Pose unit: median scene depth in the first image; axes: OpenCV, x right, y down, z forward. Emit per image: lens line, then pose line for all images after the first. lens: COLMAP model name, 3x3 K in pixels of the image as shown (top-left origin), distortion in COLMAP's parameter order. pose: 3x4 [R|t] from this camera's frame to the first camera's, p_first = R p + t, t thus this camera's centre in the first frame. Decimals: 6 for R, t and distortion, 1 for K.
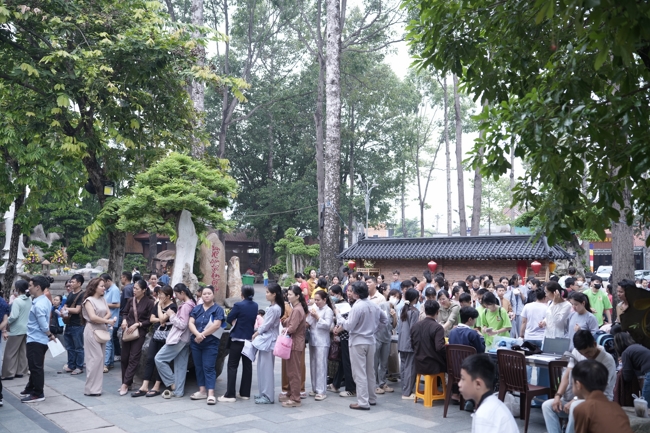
lens RADIAL K [[668.6, 0, 325.0], [0, 668.6, 216.5], [0, 0, 1]] dist [-0.070048, 0.220836]
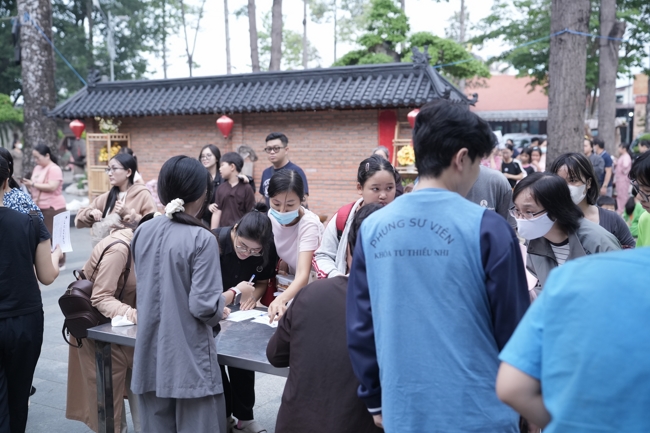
lens RADIAL K [[743.3, 0, 325.0], [0, 743.3, 216.5], [0, 0, 1]] dist [-0.018231, 0.352180]
pose [[0.947748, -0.054233, 0.314377, 0.021250], [-0.000084, 0.985401, 0.170247, 0.022674], [-0.319020, -0.161378, 0.933907, 0.198726]]
